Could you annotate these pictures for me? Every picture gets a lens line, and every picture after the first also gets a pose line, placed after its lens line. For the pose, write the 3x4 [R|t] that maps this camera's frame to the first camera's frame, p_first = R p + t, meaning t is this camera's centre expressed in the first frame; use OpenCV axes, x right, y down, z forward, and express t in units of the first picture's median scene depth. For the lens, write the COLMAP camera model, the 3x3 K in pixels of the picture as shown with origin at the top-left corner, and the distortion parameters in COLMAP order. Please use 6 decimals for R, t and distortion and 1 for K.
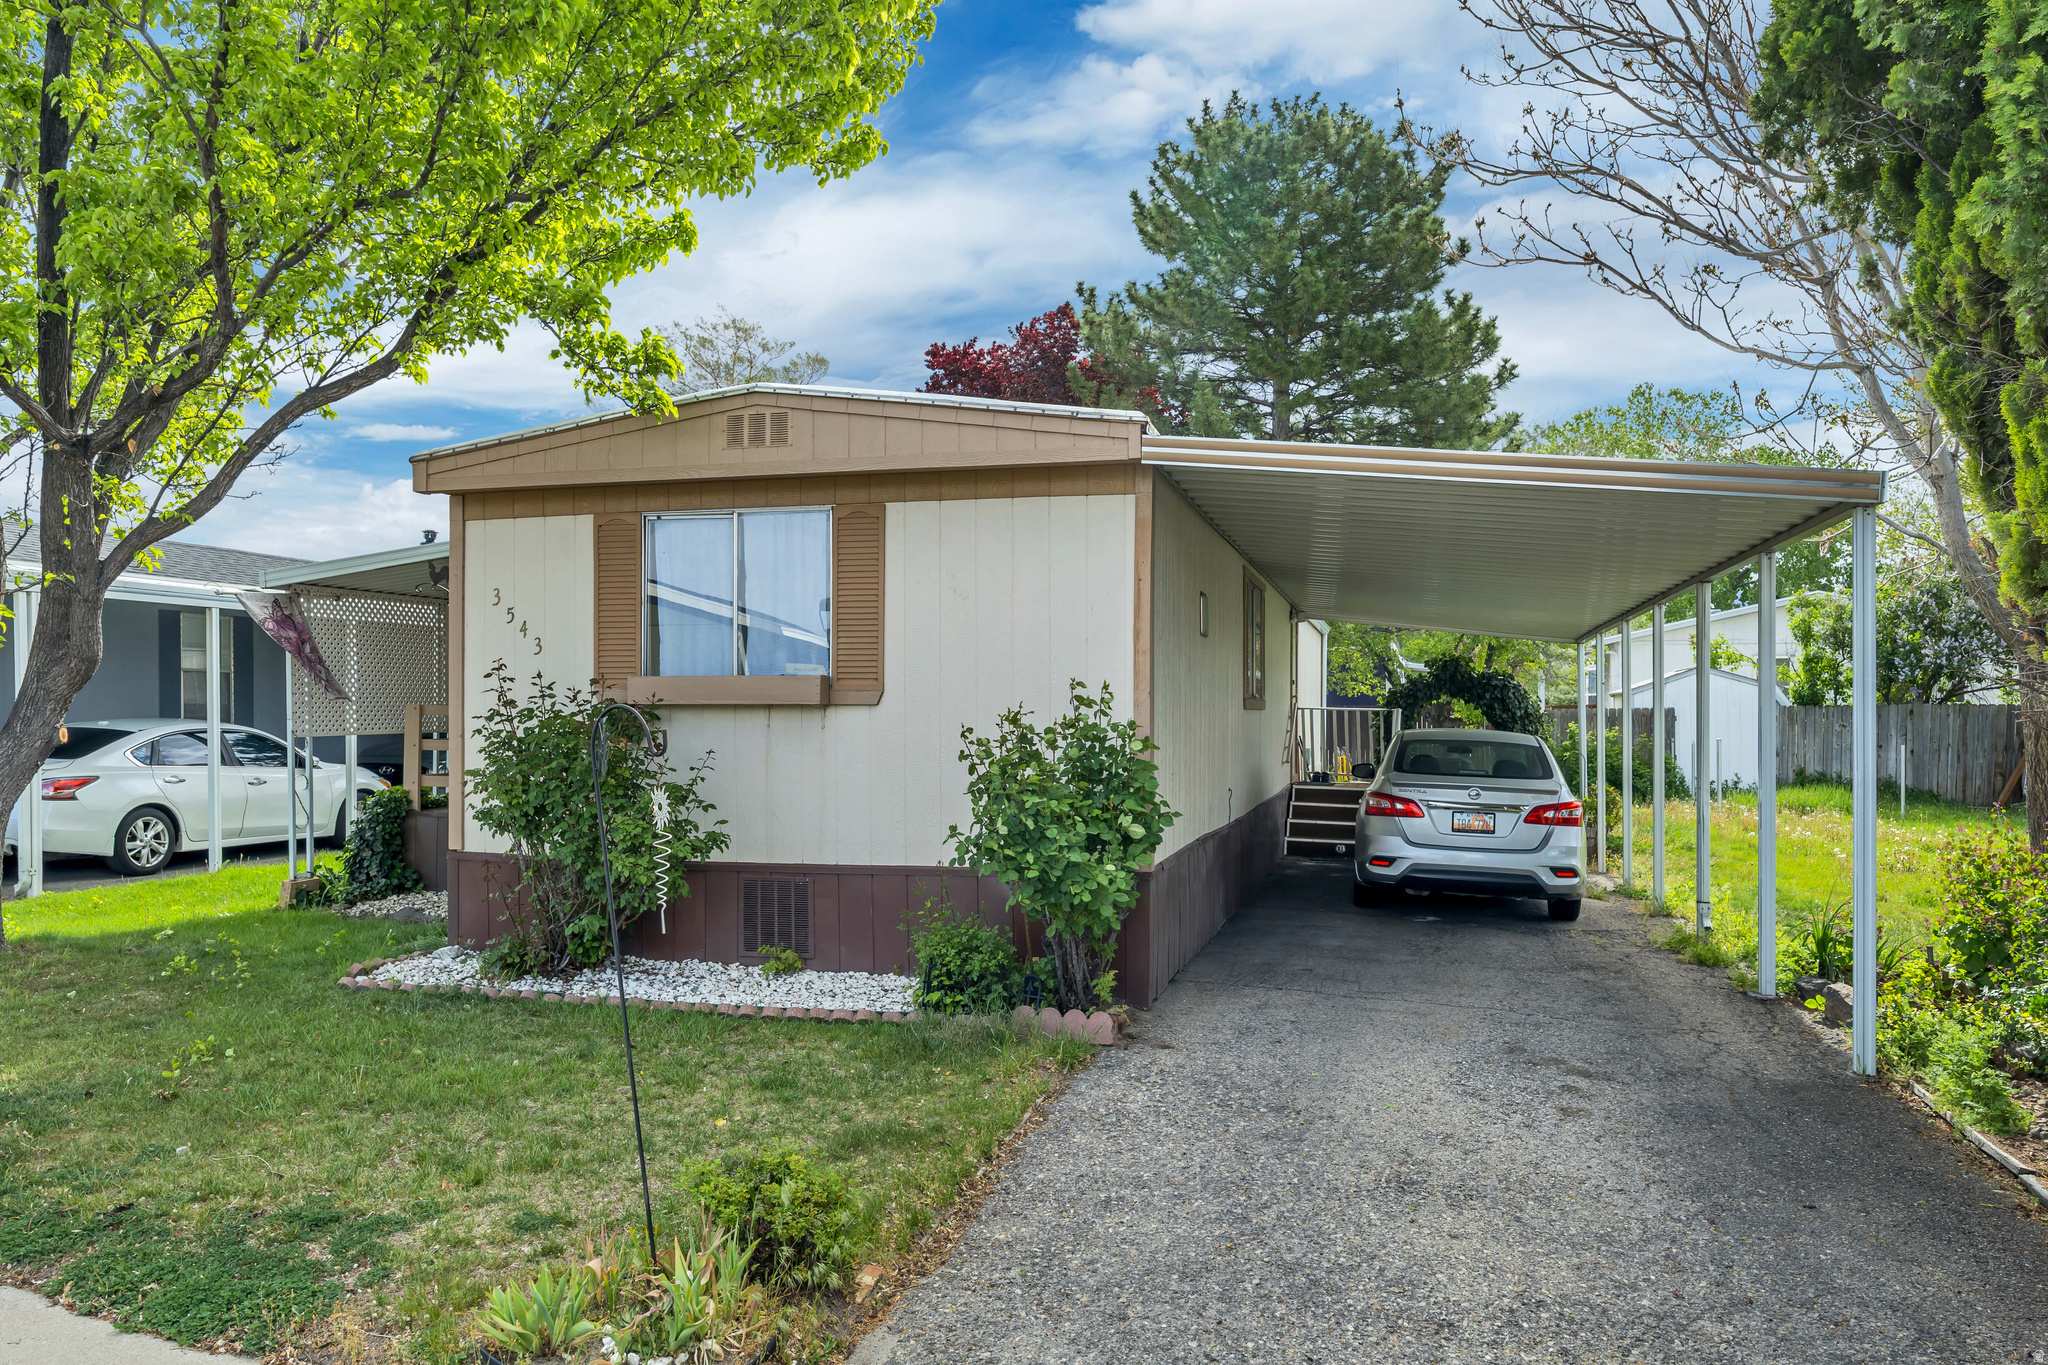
lens RADIAL K [[1518.7, 0, 1024.0], [0, 1518.7, 682.5], [0, 0, 1]] dist [-0.006715, -0.004553]
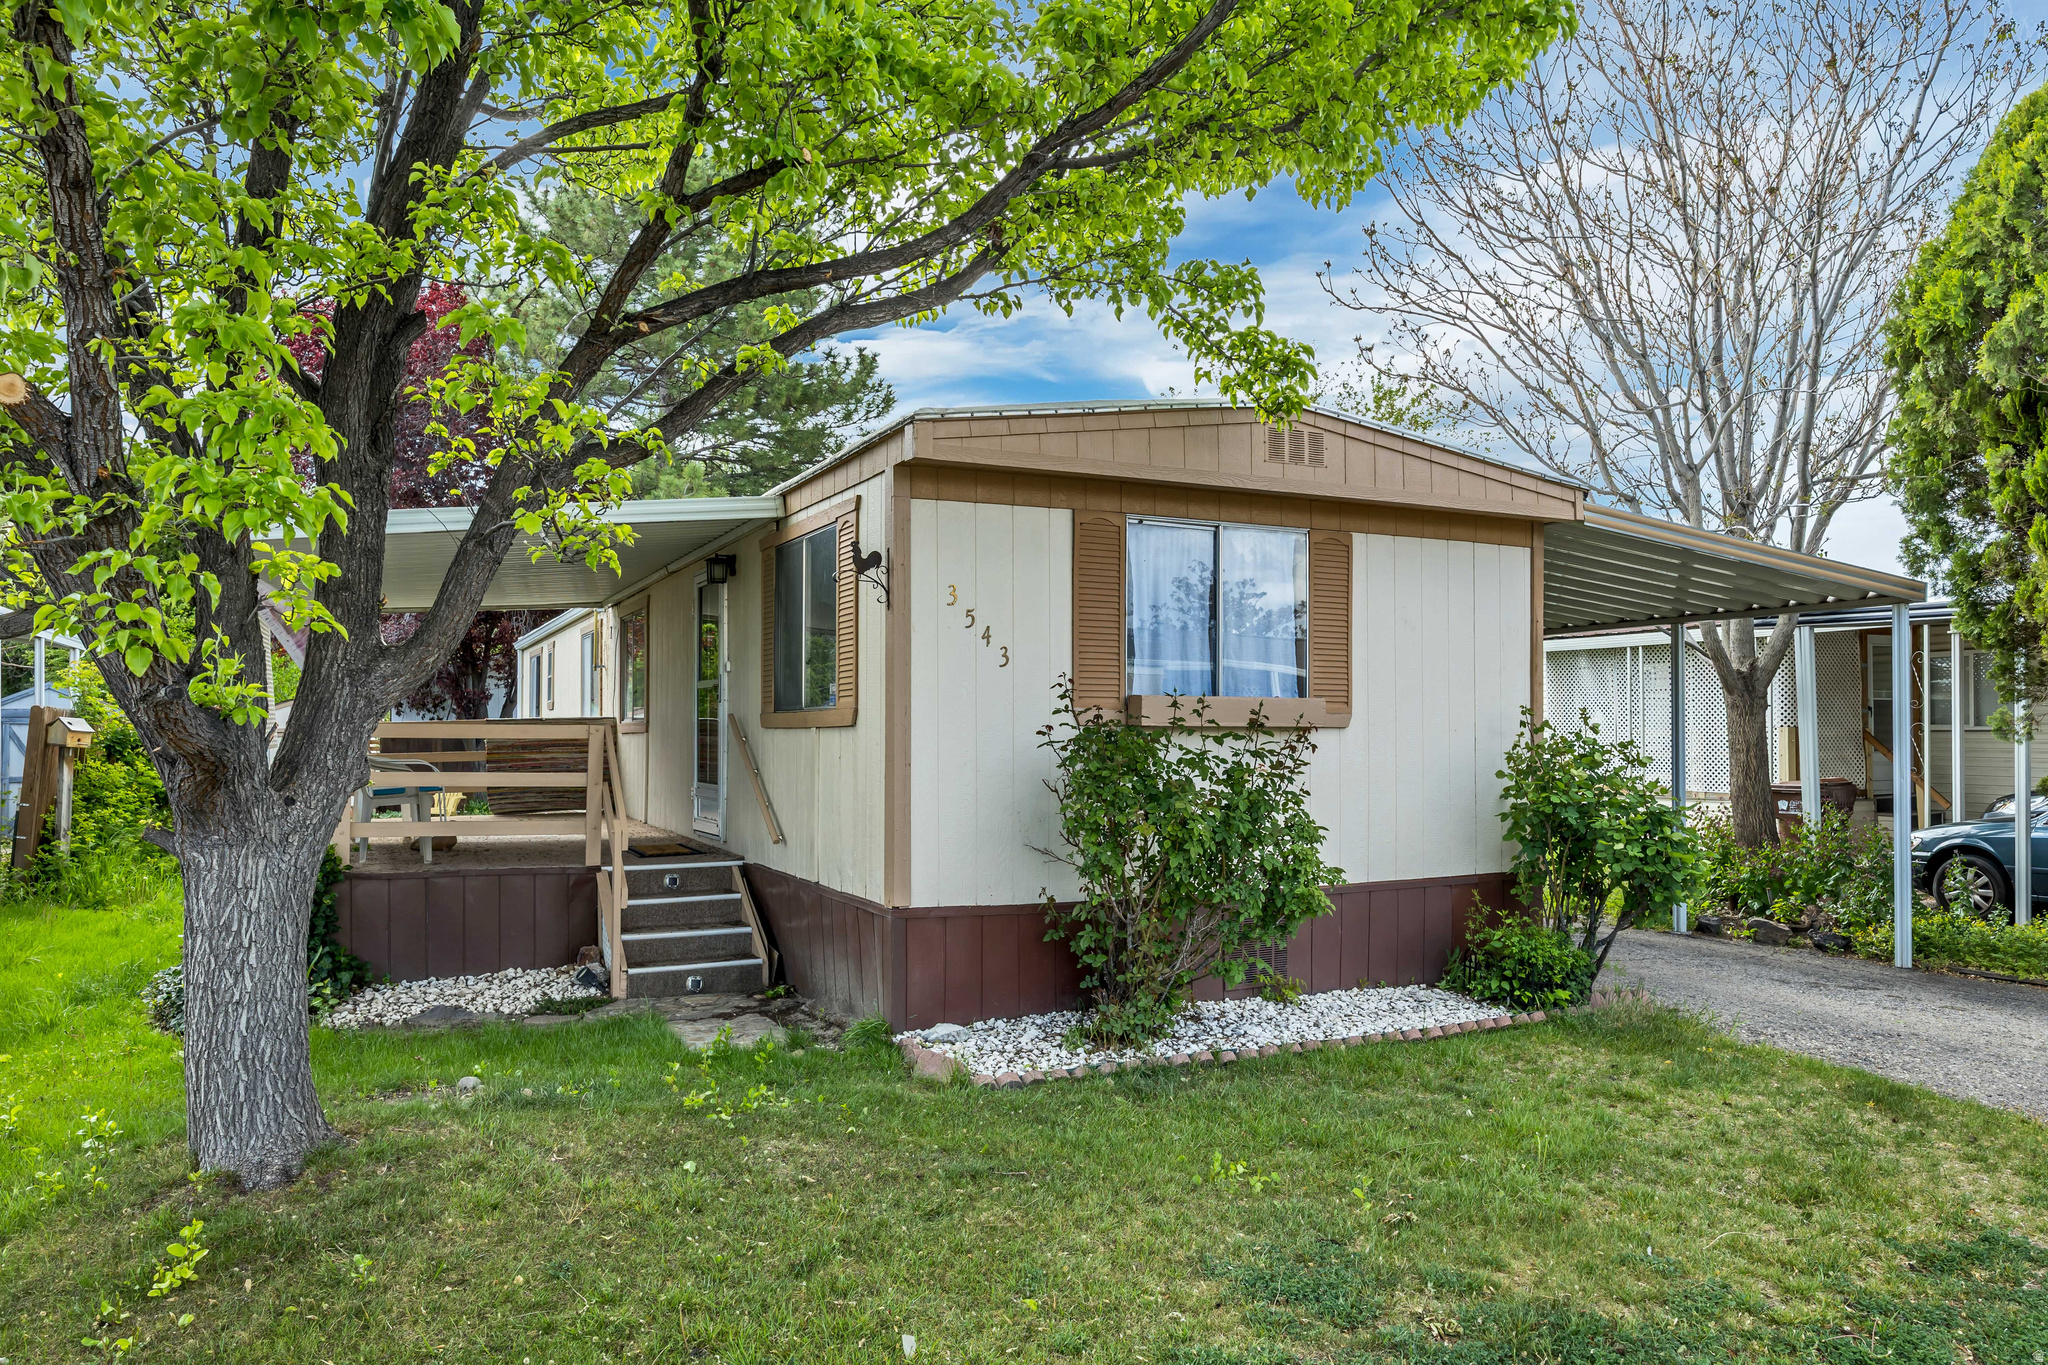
lens RADIAL K [[1443.8, 0, 1024.0], [0, 1443.8, 682.5], [0, 0, 1]] dist [-0.004269, -0.003453]
pose [[0.738878, 0.024519, 0.673393, -0.904930], [-0.014160, 0.999682, -0.020862, 0.007452], [-0.673690, 0.005879, 0.738990, 0.419370]]
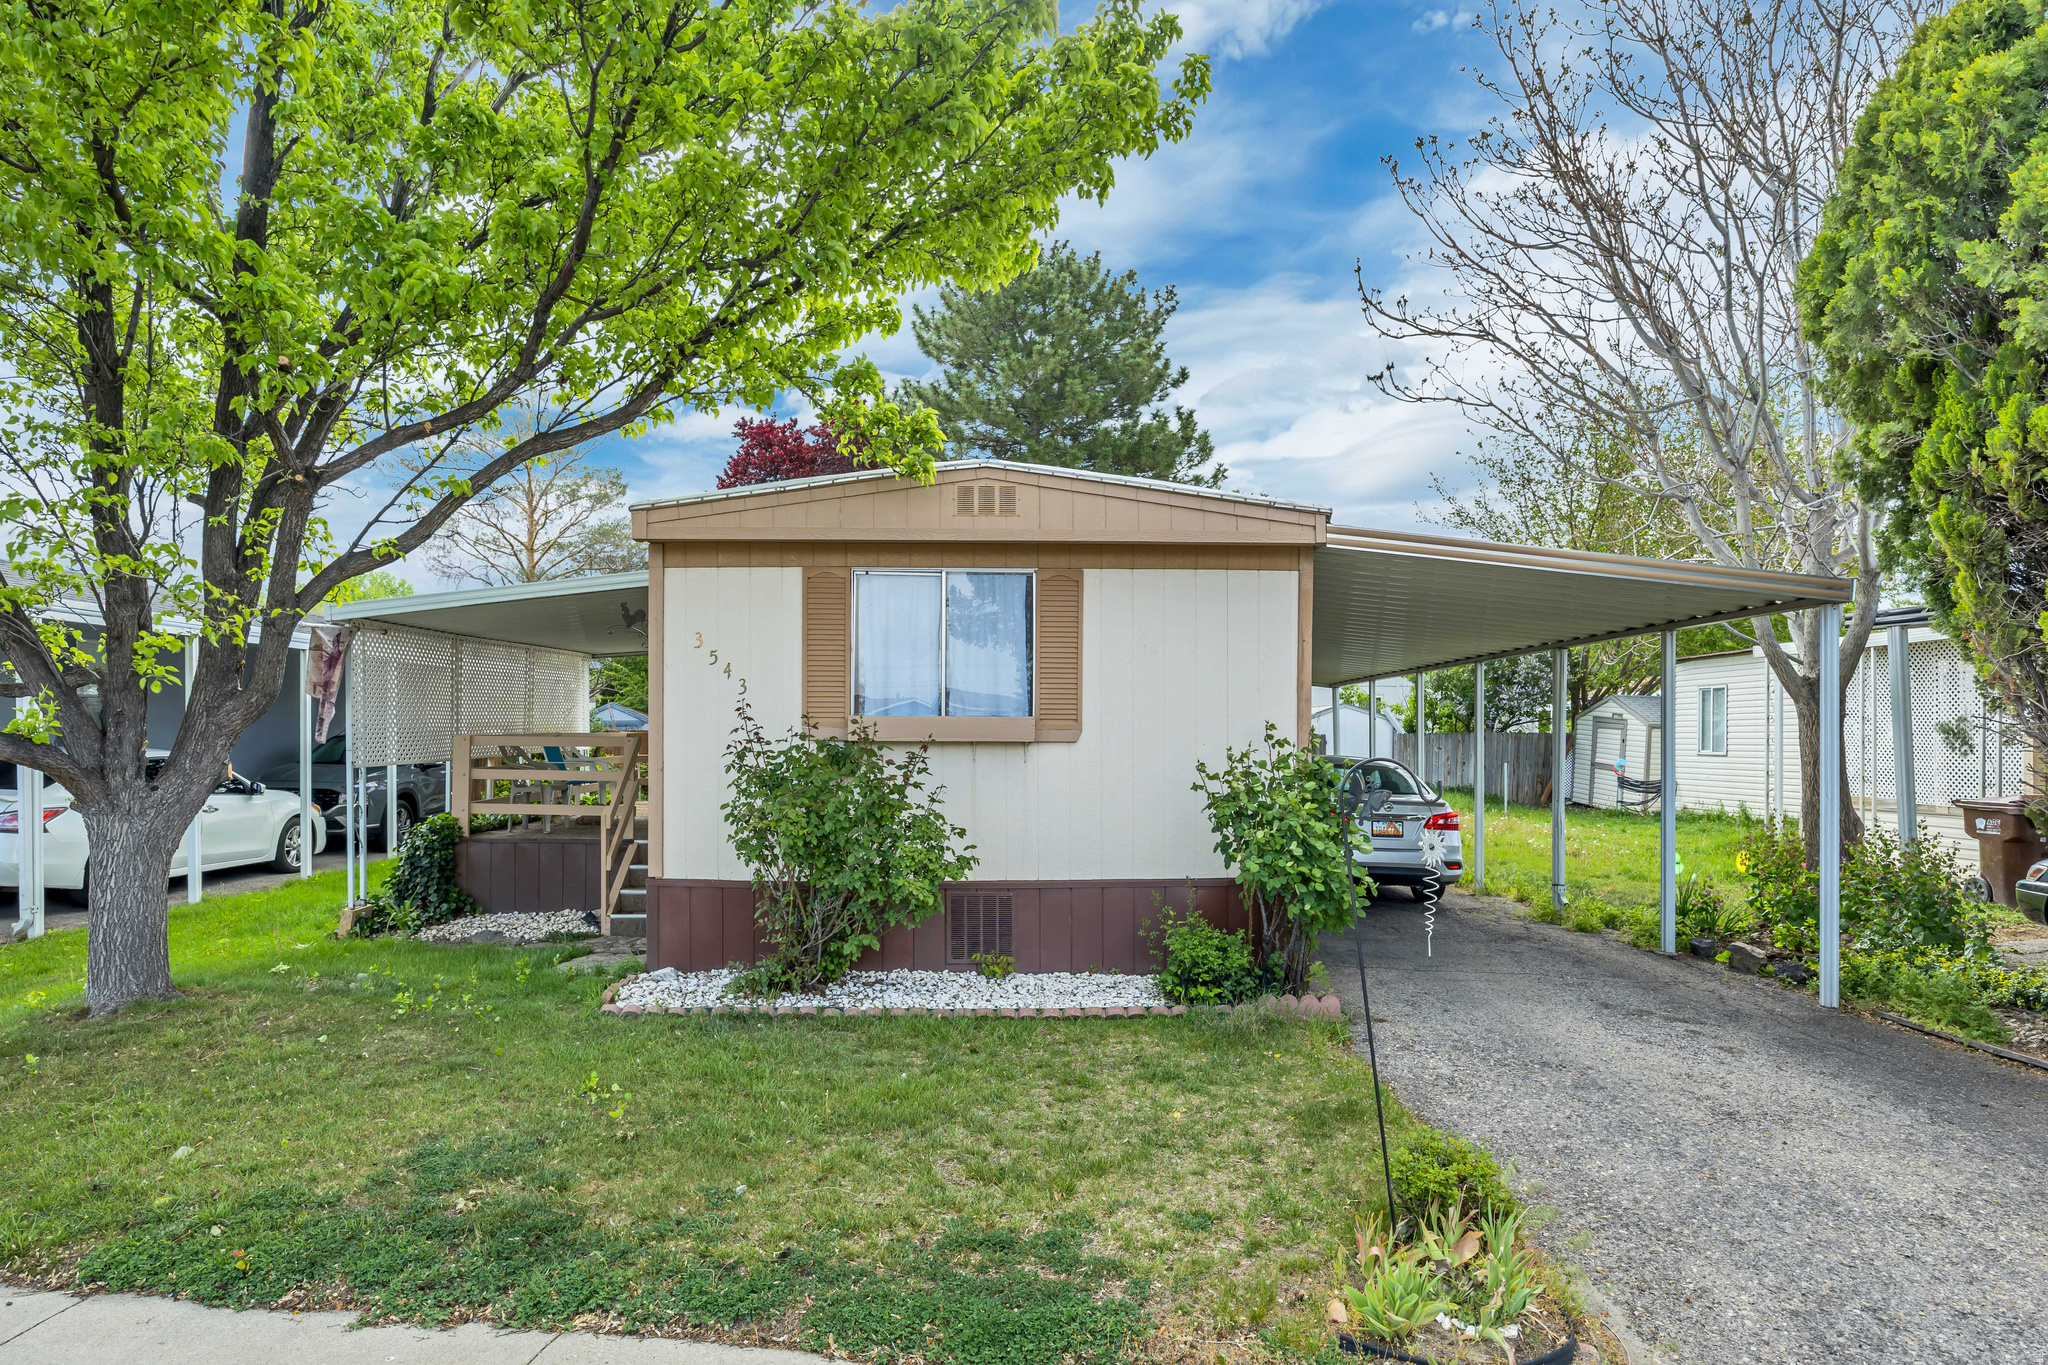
lens RADIAL K [[1249.3, 0, 1019.9], [0, 1249.3, 710.2], [0, 0, 1]] dist [-0.019199, 0.003965]
pose [[0.957022, 0.007453, 0.289918, -0.411903], [-0.008082, 0.999967, 0.000974, -0.010217], [-0.289901, -0.003275, 0.957051, 0.095945]]
